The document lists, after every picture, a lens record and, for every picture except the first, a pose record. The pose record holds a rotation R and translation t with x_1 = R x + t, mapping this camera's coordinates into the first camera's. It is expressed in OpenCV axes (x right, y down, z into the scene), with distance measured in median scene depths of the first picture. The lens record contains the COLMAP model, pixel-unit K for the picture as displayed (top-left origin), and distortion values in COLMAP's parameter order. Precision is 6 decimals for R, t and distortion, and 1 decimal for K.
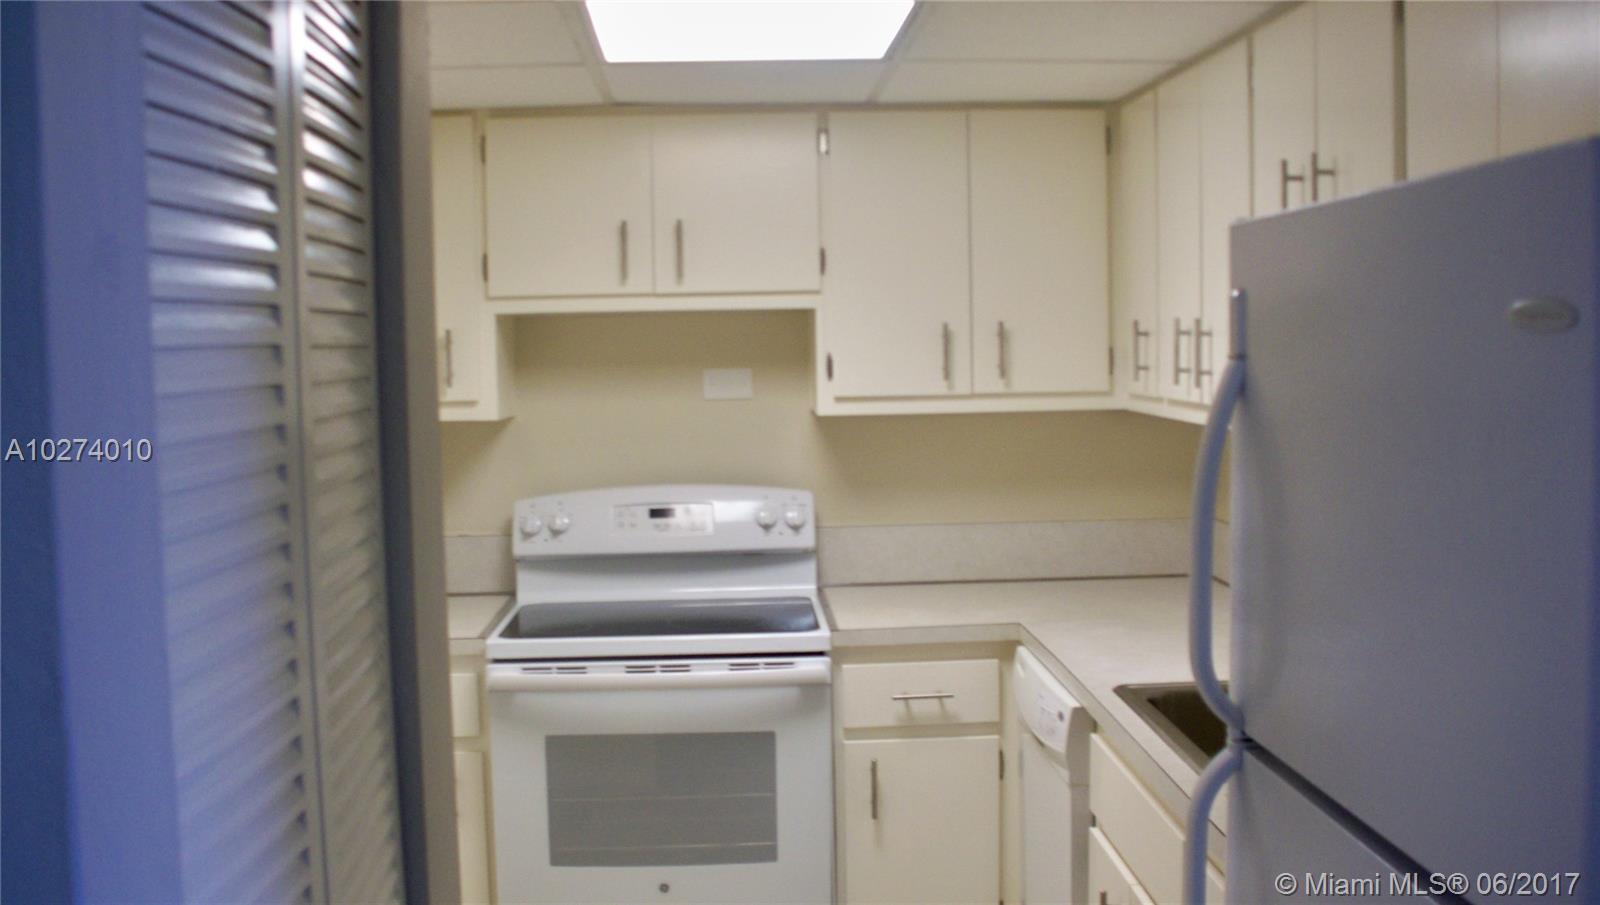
lens RADIAL K [[1633.2, 0, 800.0], [0, 1633.2, 452.5], [0, 0, 1]] dist [-0.211327, -0.000522]
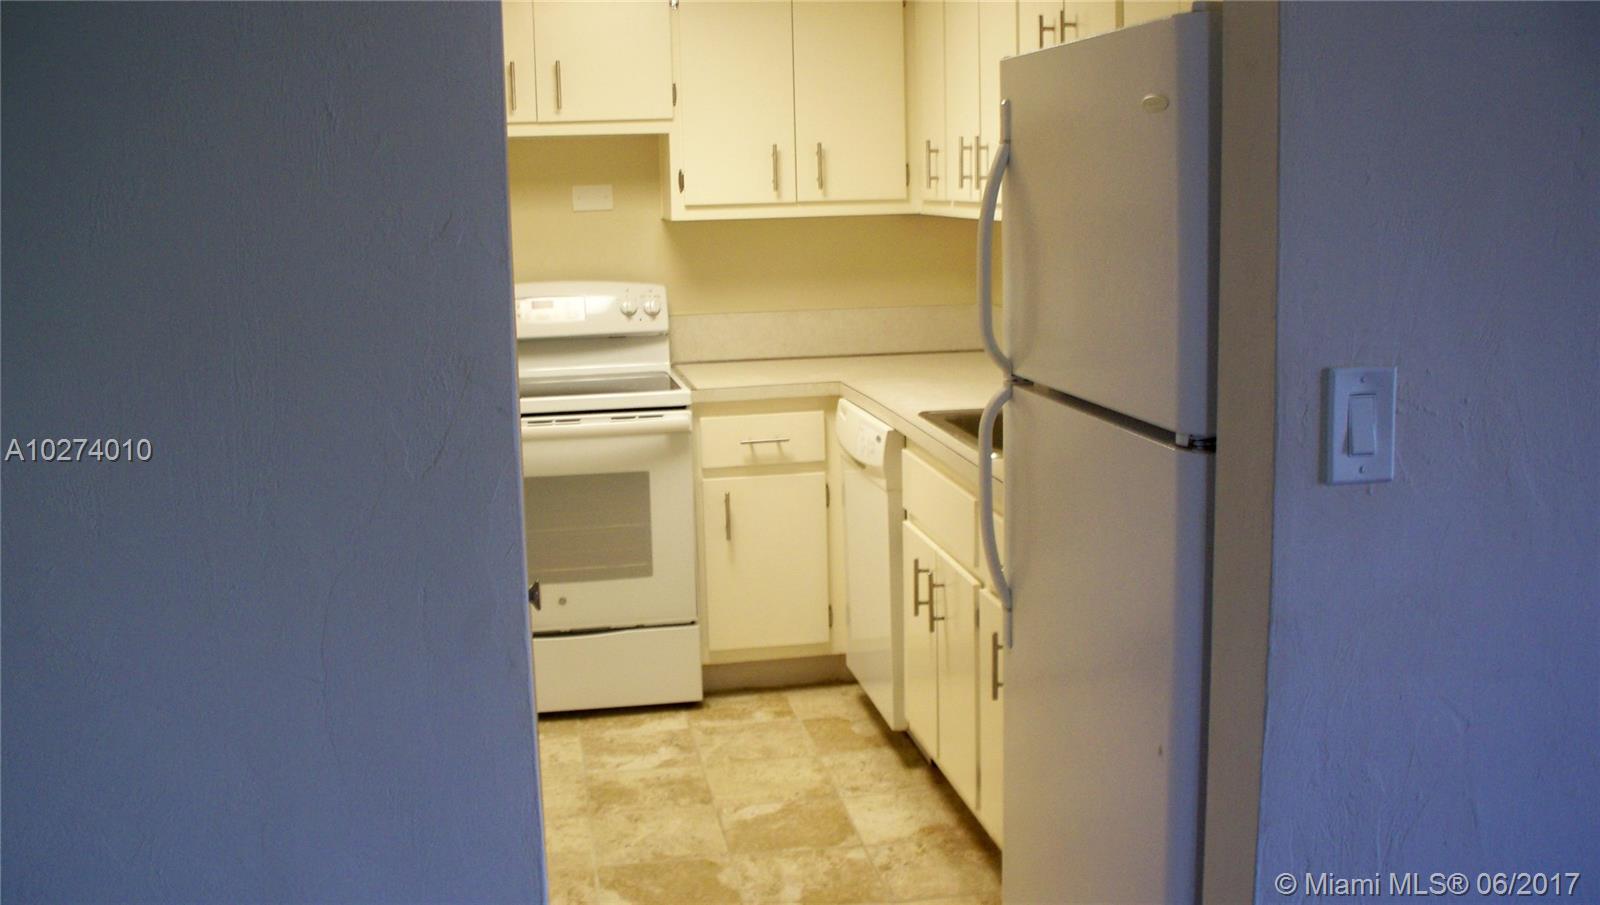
lens RADIAL K [[1699.7, 0, 800.0], [0, 1699.7, 452.5], [0, 0, 1]] dist [-0.158337, 0.001937]
pose [[0.990104, -0.026421, 0.137824, -0.078705], [0.015133, 0.996491, 0.082316, 0.050867], [-0.139515, -0.079416, 0.987030, -0.303451]]
